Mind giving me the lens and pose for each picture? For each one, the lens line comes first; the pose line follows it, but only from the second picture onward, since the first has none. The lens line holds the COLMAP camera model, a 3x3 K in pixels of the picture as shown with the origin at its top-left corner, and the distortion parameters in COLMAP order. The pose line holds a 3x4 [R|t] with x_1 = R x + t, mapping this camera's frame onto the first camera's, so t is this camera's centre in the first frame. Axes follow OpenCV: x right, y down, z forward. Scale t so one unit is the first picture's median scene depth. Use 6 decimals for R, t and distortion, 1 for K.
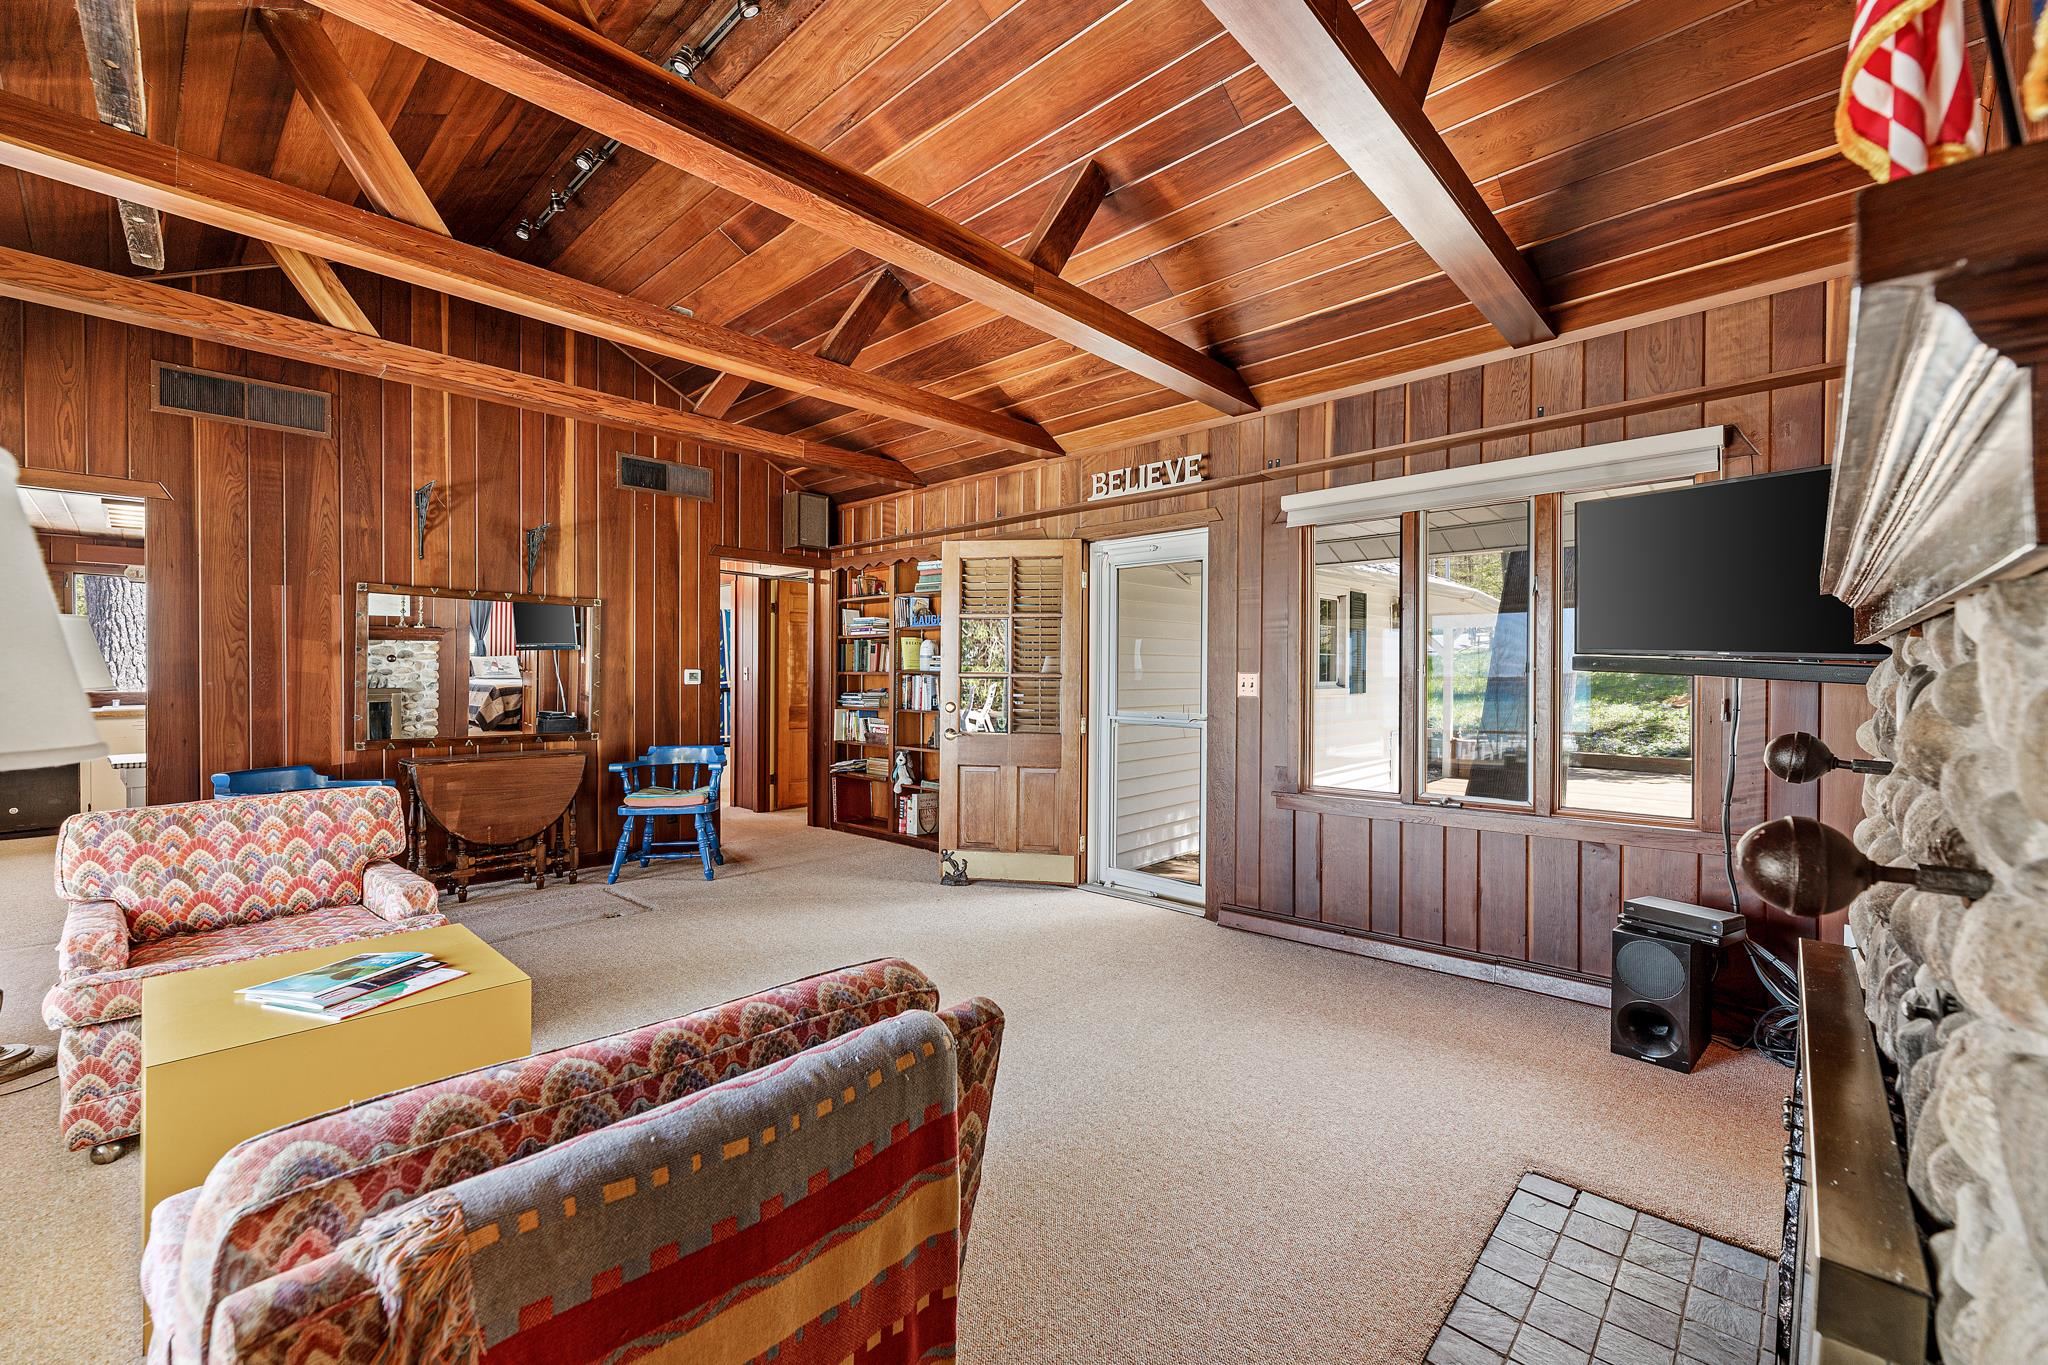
lens RADIAL K [[843.1, 0, 1024.0], [0, 843.1, 682.5], [0, 0, 1]] dist [-0.000096, 0.000021]
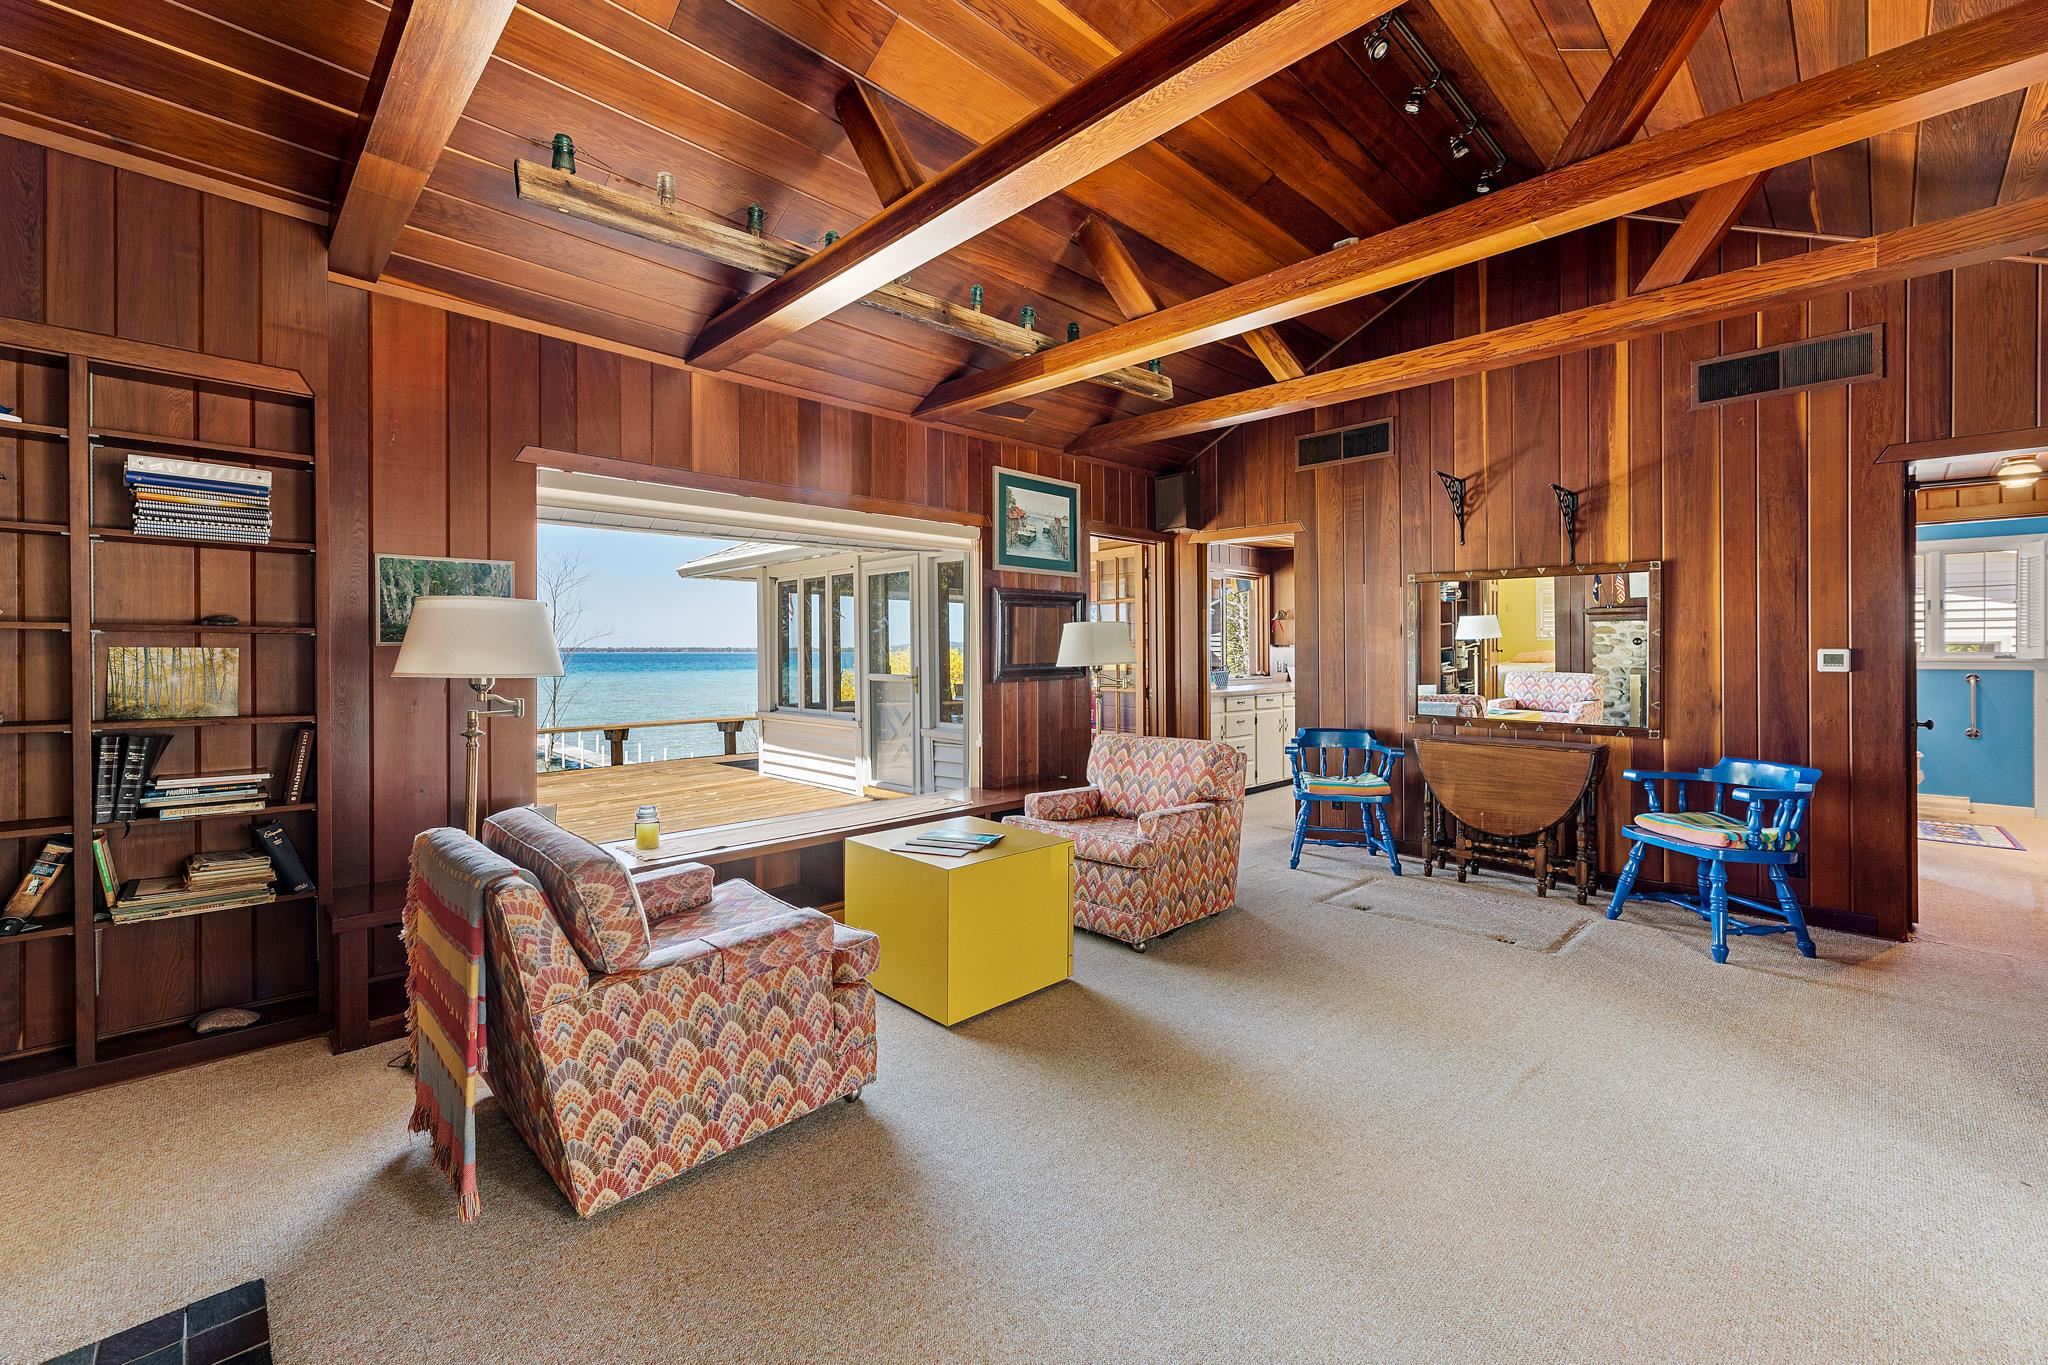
lens RADIAL K [[842.9, 0, 1022.7], [0, 842.9, 658.3], [0, 0, 1]] dist [-0.000181, -0.000043]
pose [[-0.044337, 0.004366, -0.999007, 0.346298], [-0.011579, 0.999921, 0.004884, -0.005024], [0.998950, 0.011784, -0.044283, 0.497865]]
